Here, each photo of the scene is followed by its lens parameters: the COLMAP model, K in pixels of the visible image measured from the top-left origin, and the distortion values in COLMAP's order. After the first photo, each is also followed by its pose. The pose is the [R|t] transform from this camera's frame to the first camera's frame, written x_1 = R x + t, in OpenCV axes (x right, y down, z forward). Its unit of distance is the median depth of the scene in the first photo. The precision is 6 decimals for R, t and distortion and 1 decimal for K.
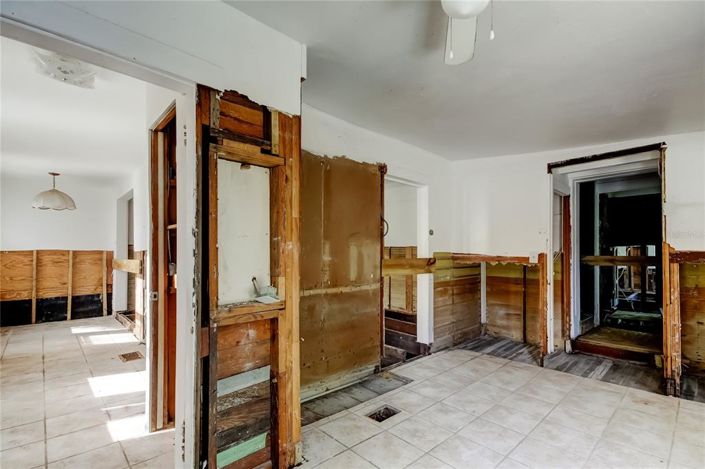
lens RADIAL K [[324.3, 0, 354.0], [0, 324.3, 253.6], [0, 0, 1]] dist [0.000829, -0.000110]
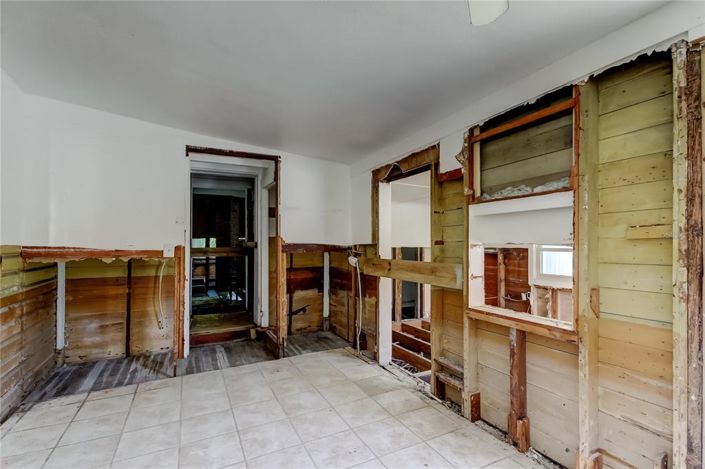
lens RADIAL K [[326.3, 0, 352.7], [0, 326.3, 243.0], [0, 0, 1]] dist [0.014952, -0.000875]
pose [[0.275727, 0.001230, 0.961235, -0.116304], [0.005802, 0.999979, -0.002944, -0.002549], [-0.961218, 0.006389, 0.275714, 0.256759]]
